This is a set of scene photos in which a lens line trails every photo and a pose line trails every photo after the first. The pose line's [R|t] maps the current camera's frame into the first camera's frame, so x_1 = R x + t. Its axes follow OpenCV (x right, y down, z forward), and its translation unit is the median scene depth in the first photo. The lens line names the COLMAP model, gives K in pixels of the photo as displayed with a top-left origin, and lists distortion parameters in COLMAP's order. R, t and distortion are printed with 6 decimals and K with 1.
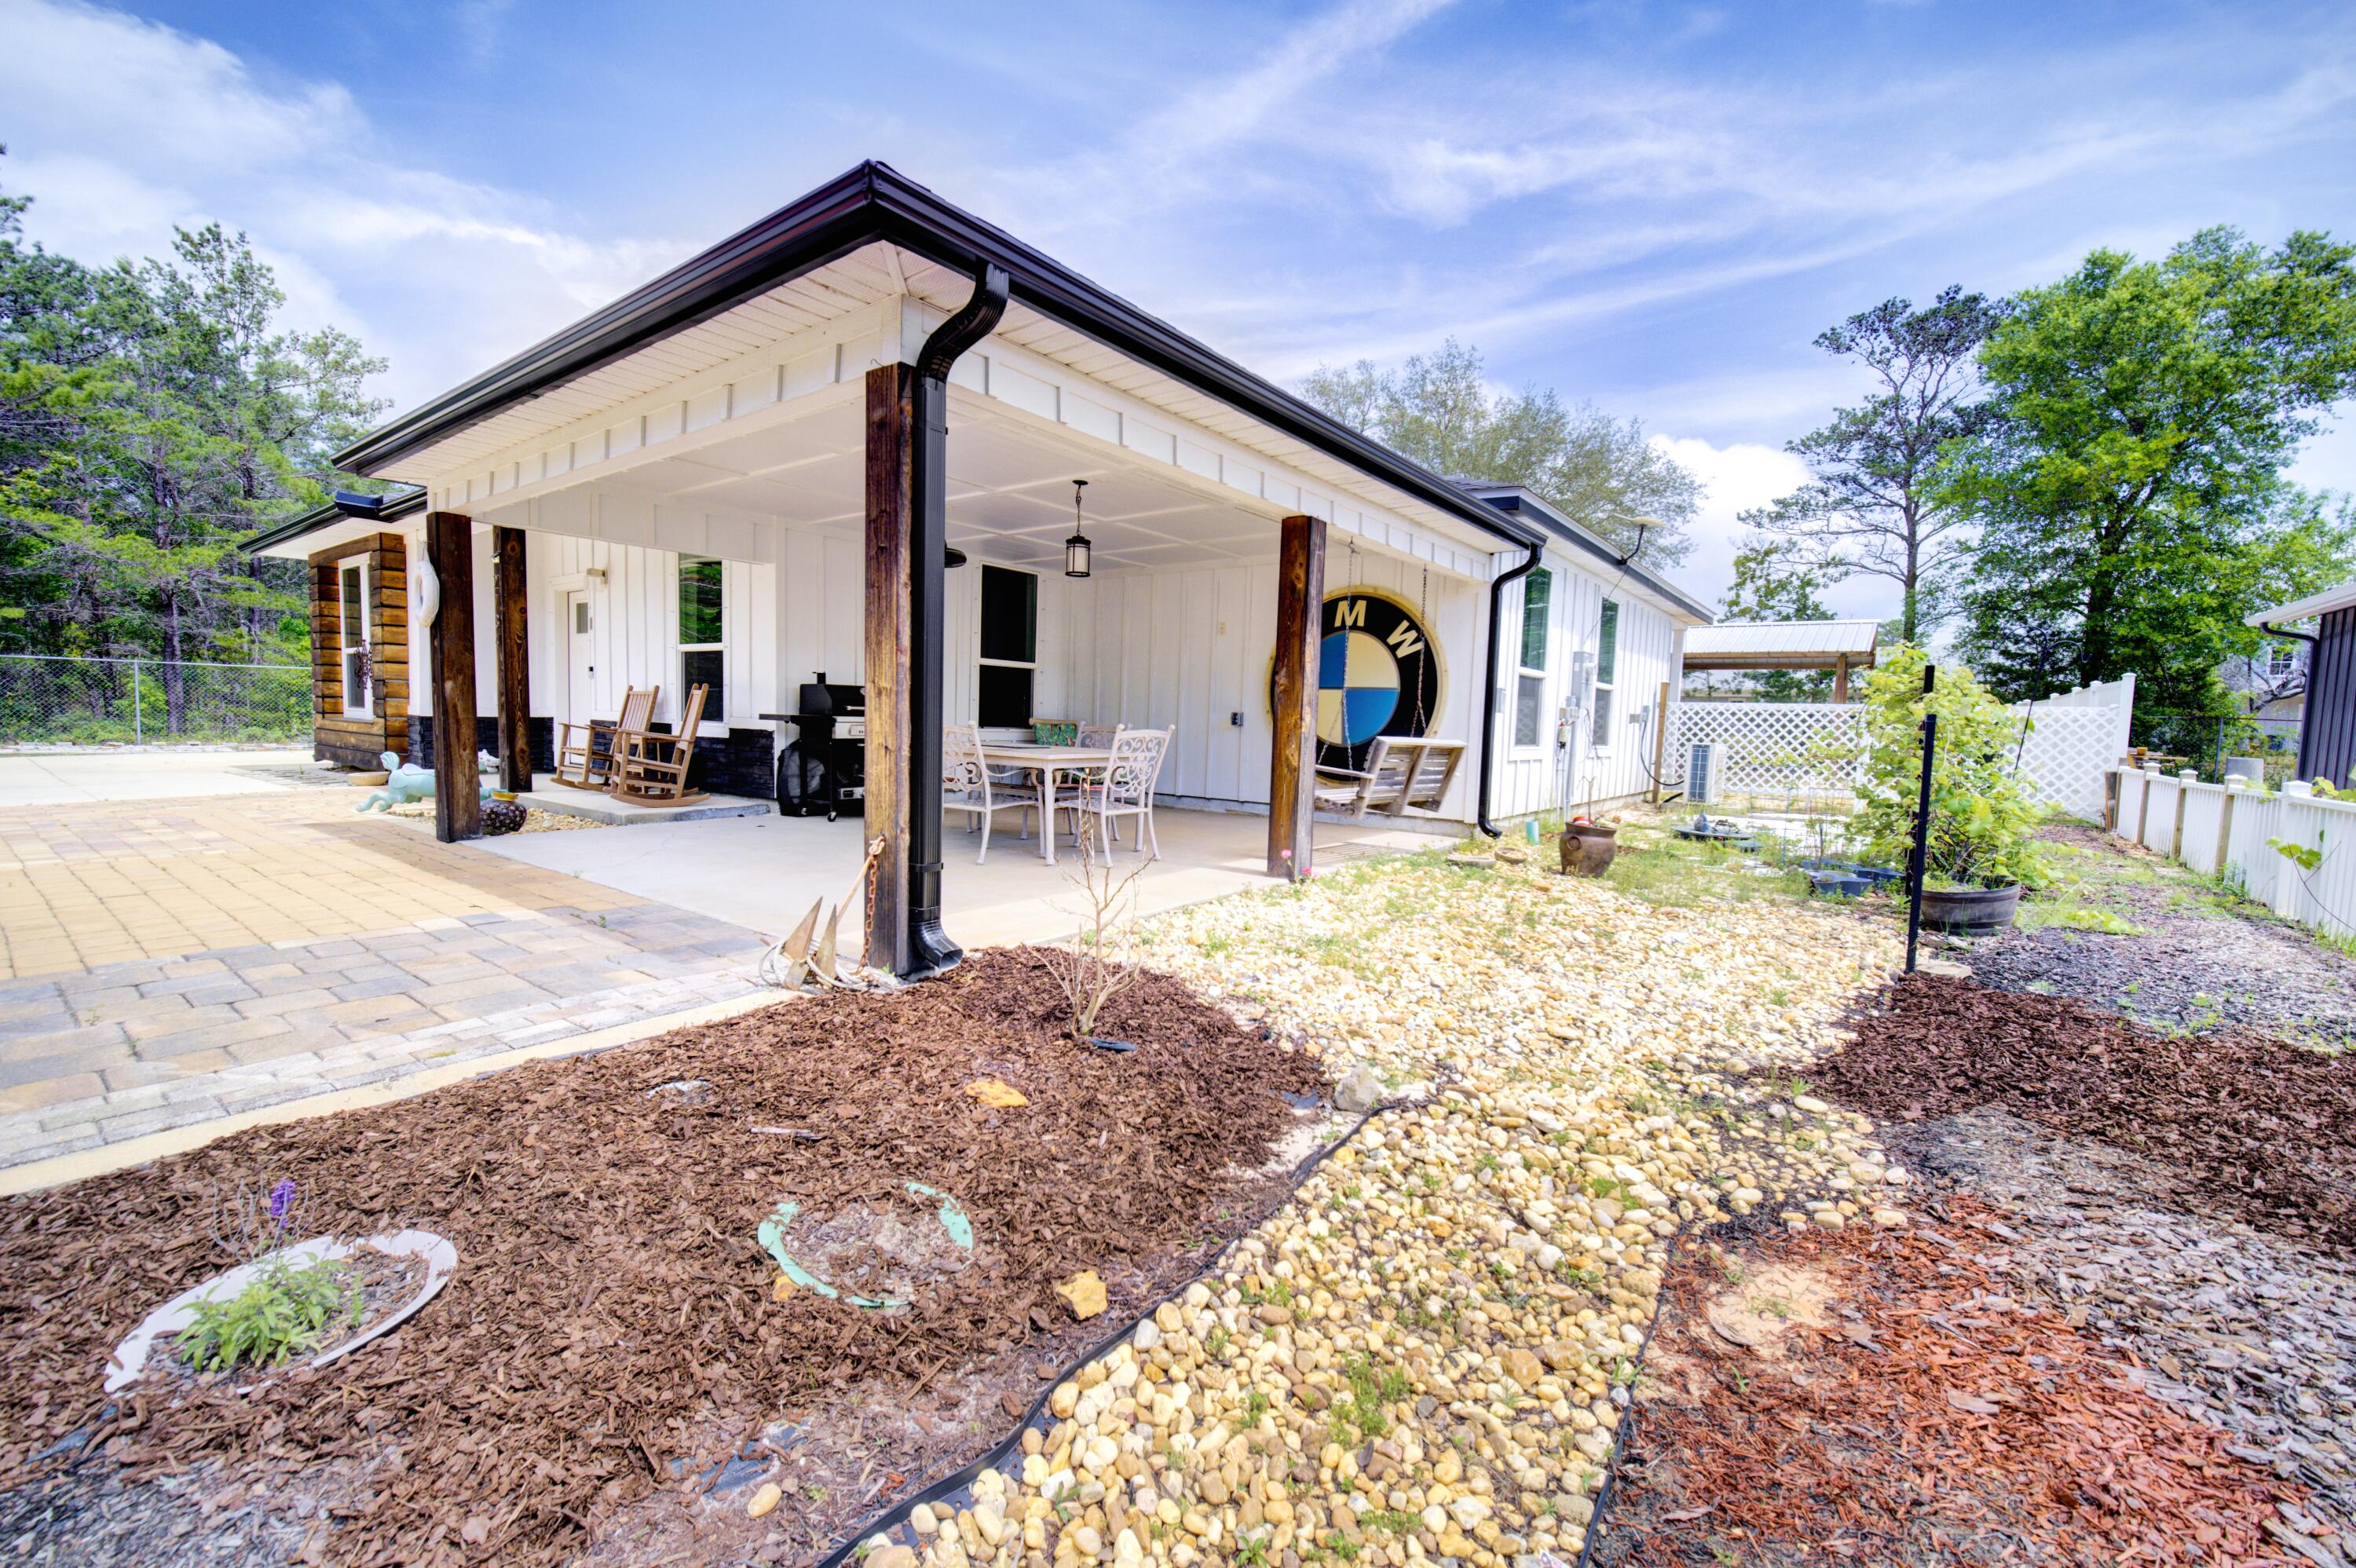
lens RADIAL K [[960.4, 0, 1170.6], [0, 960.4, 784.5], [0, 0, 1]] dist [-0.000580, 0.004071]
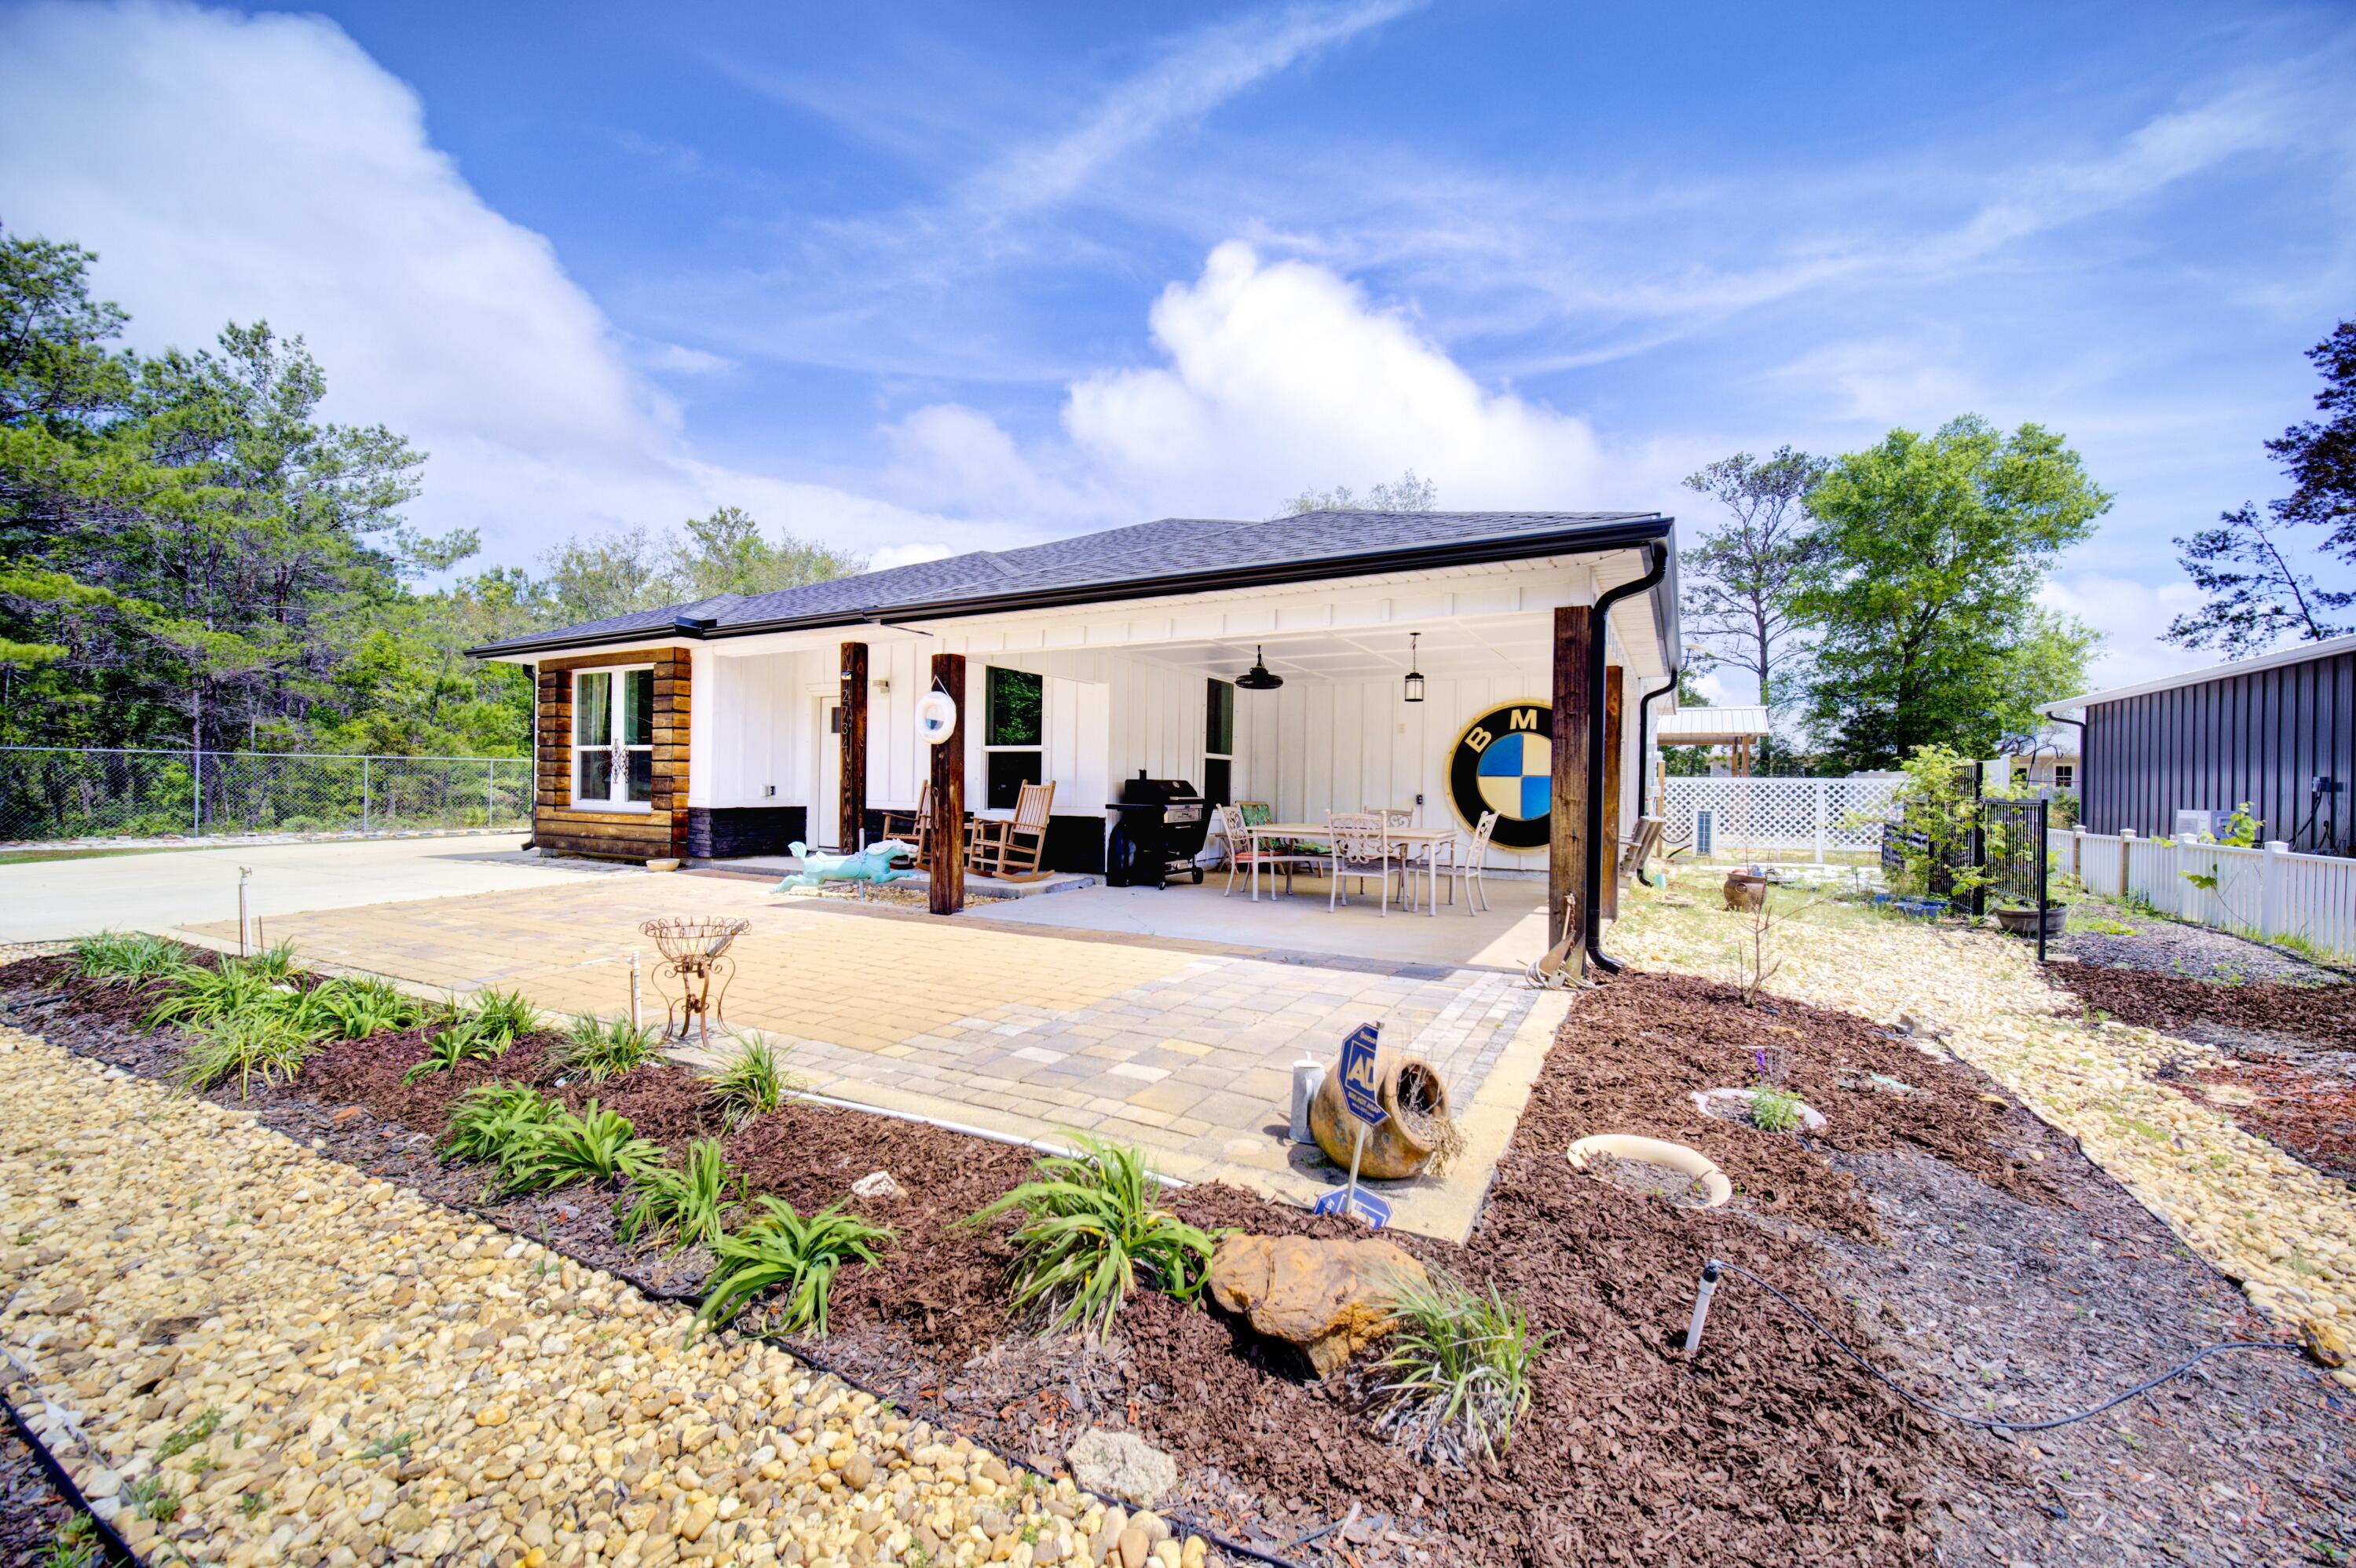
lens RADIAL K [[917.5, 0, 1178.0], [0, 917.5, 784.0], [0, 0, 1]] dist [0.012308, -0.000070]
pose [[0.989271, -0.013899, 0.145427, -0.426654], [0.024005, 0.997399, -0.067969, -0.014269], [-0.144104, 0.070731, 0.987032, -0.155854]]
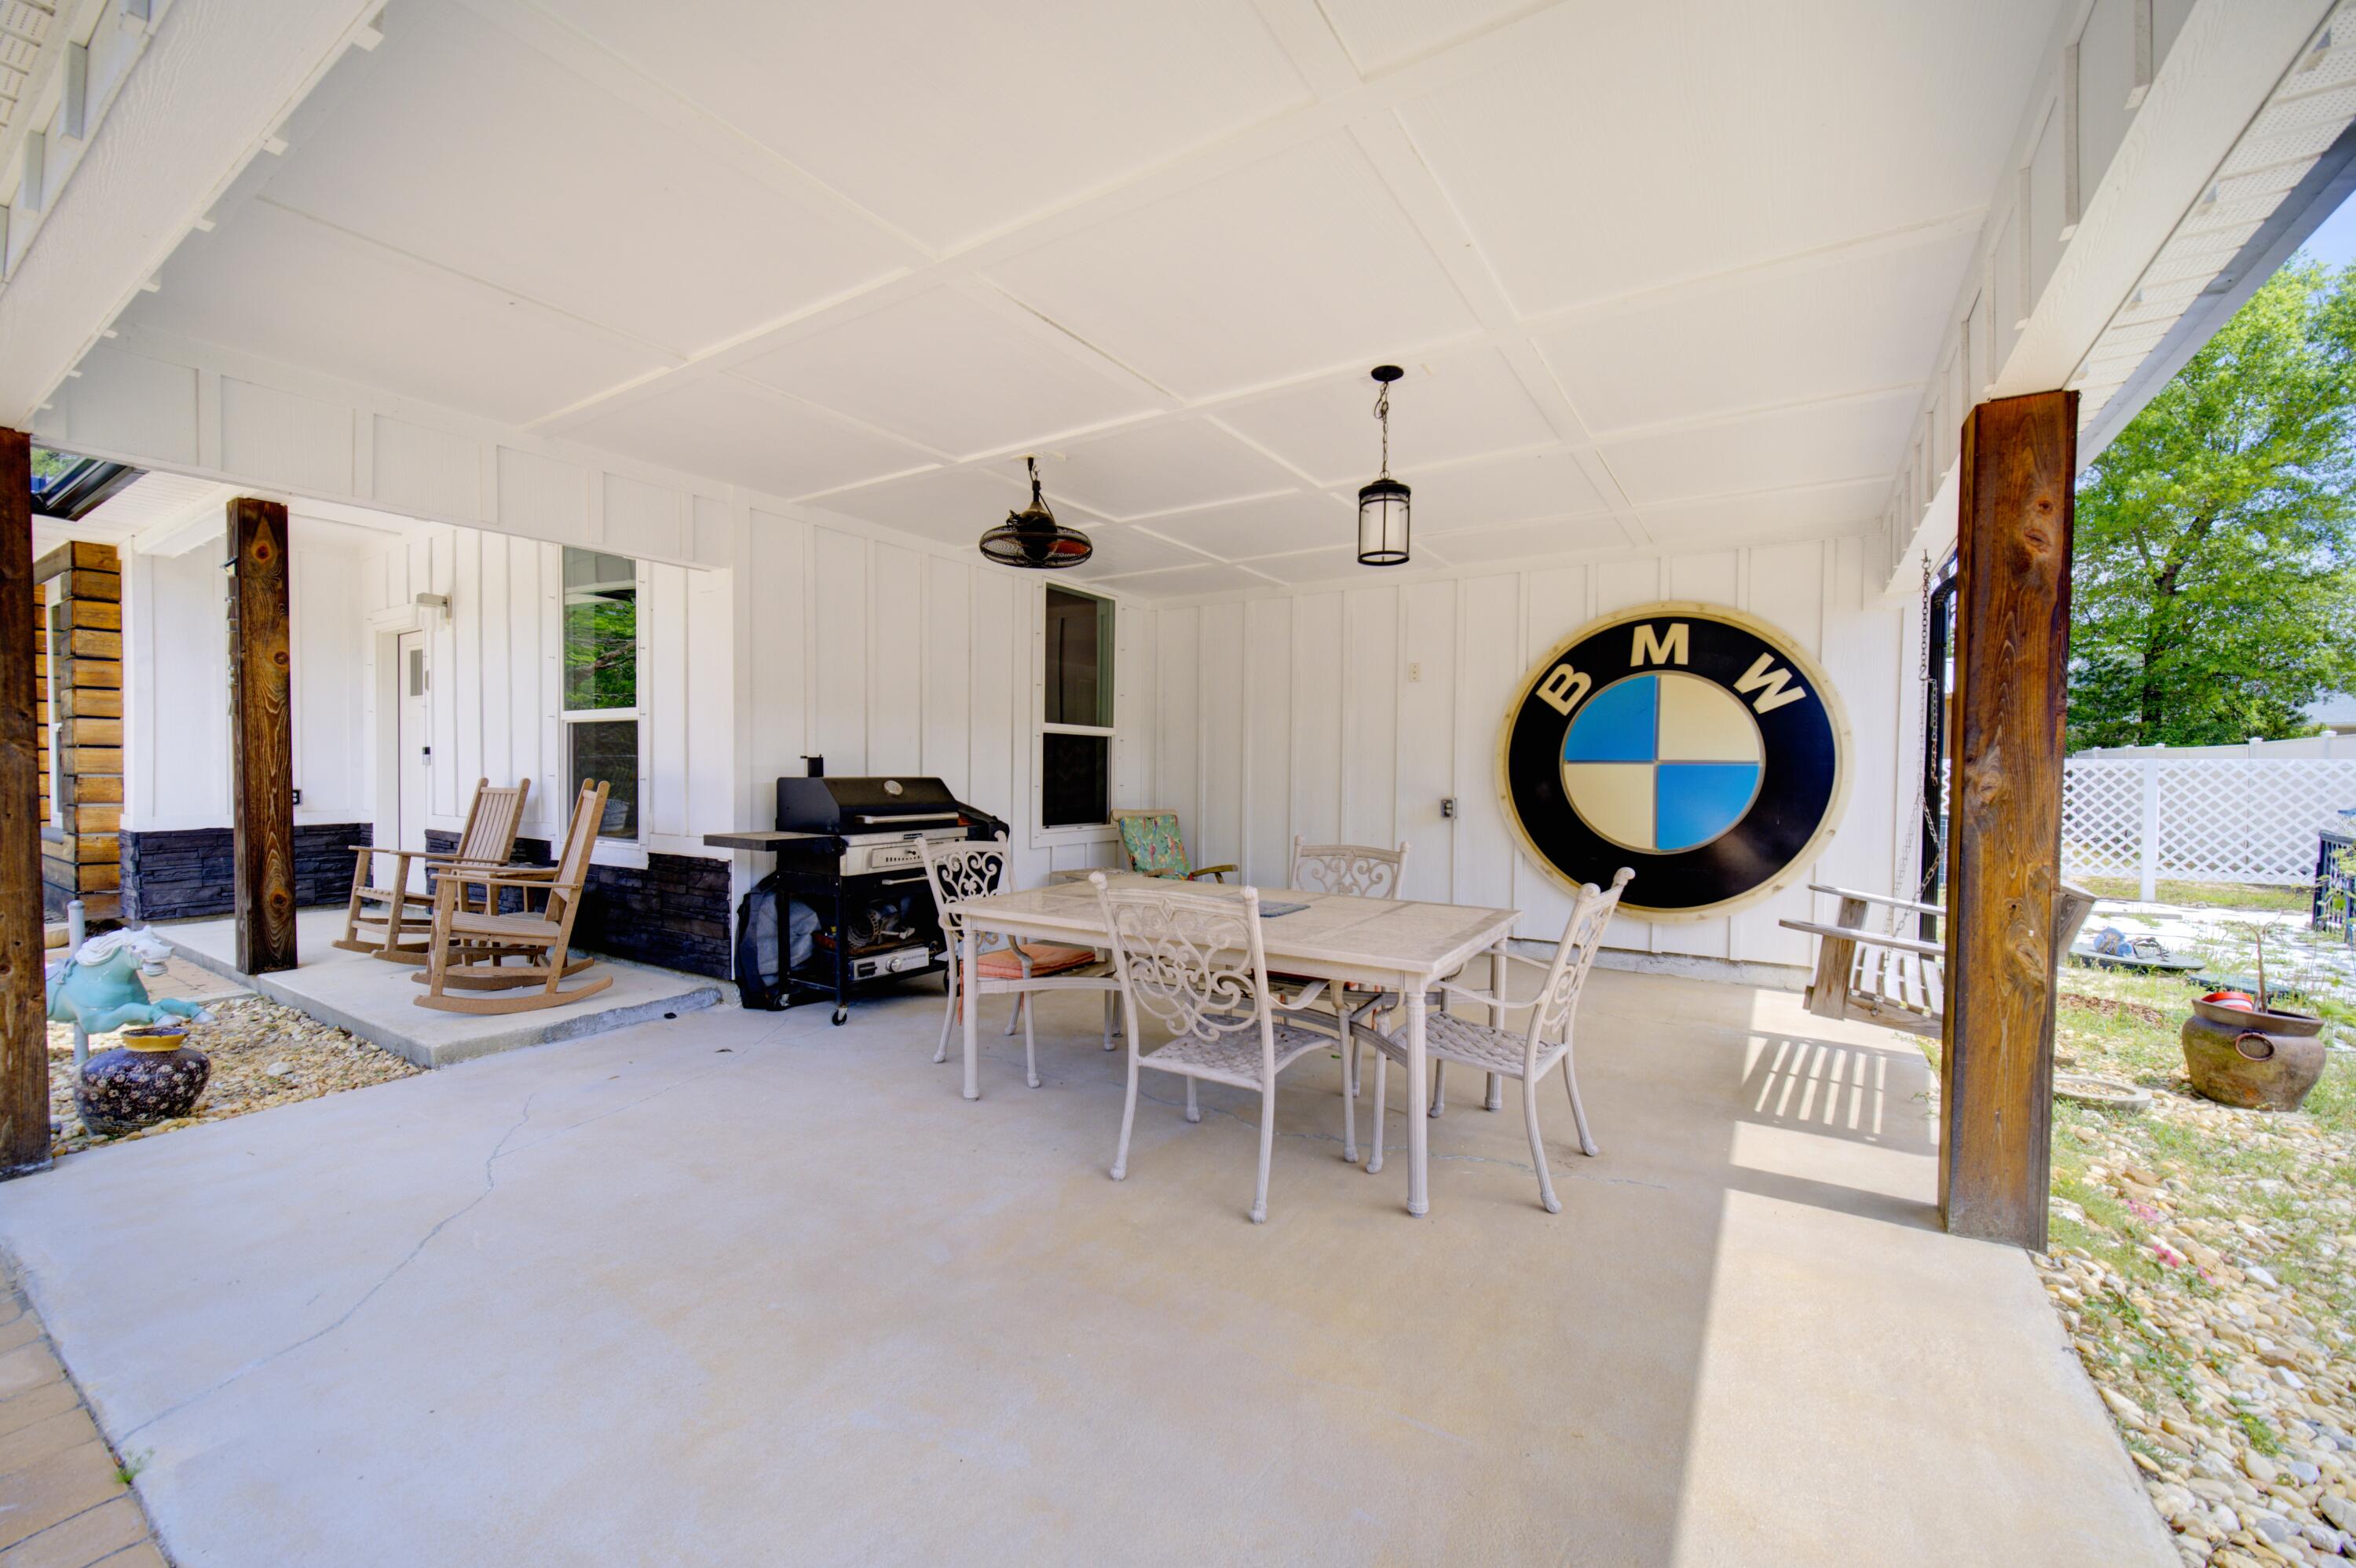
lens RADIAL K [[951.1, 0, 1168.9], [0, 951.1, 788.6], [0, 0, 1]] dist [0.000671, 0.000202]
pose [[0.997186, -0.022949, 0.071365, -0.168556], [0.026429, 0.998488, -0.048208, -0.056058], [-0.070151, 0.049959, 0.996285, 0.365713]]
